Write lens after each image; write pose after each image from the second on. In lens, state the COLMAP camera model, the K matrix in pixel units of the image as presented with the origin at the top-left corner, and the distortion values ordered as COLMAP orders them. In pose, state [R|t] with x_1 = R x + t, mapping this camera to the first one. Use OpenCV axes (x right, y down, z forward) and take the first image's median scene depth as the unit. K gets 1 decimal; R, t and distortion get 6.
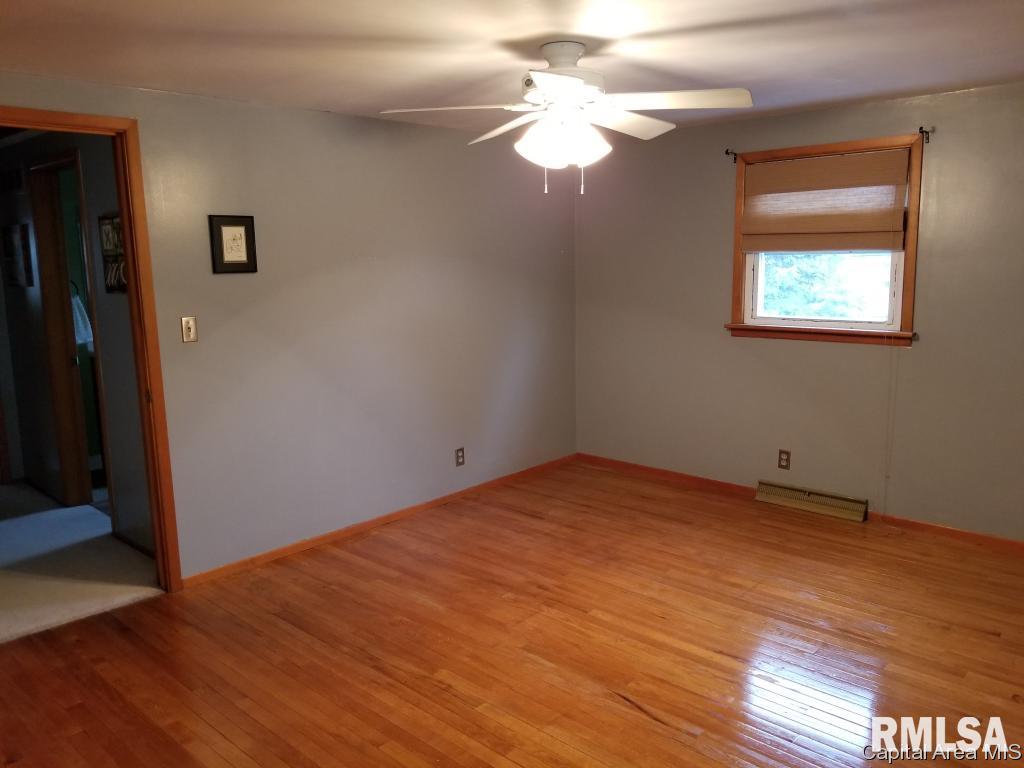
lens RADIAL K [[800.2, 0, 512.0], [0, 800.2, 384.0], [0, 0, 1]] dist [0.060976, -0.120281]
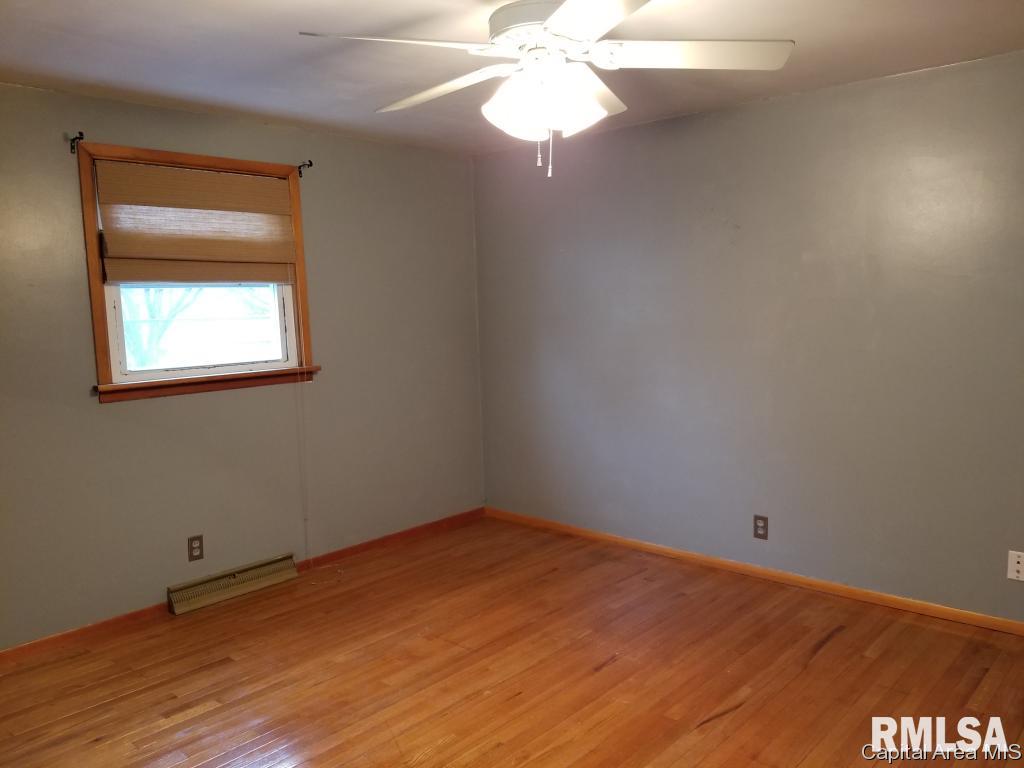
lens RADIAL K [[863.9, 0, 512.0], [0, 863.9, 384.0], [0, 0, 1]] dist [0.097667, -0.000379]
pose [[-0.045690, -0.087283, 0.995135, -0.553756], [0.179361, 0.979270, 0.094127, -0.094429], [-0.982722, 0.182789, -0.029087, 0.758454]]
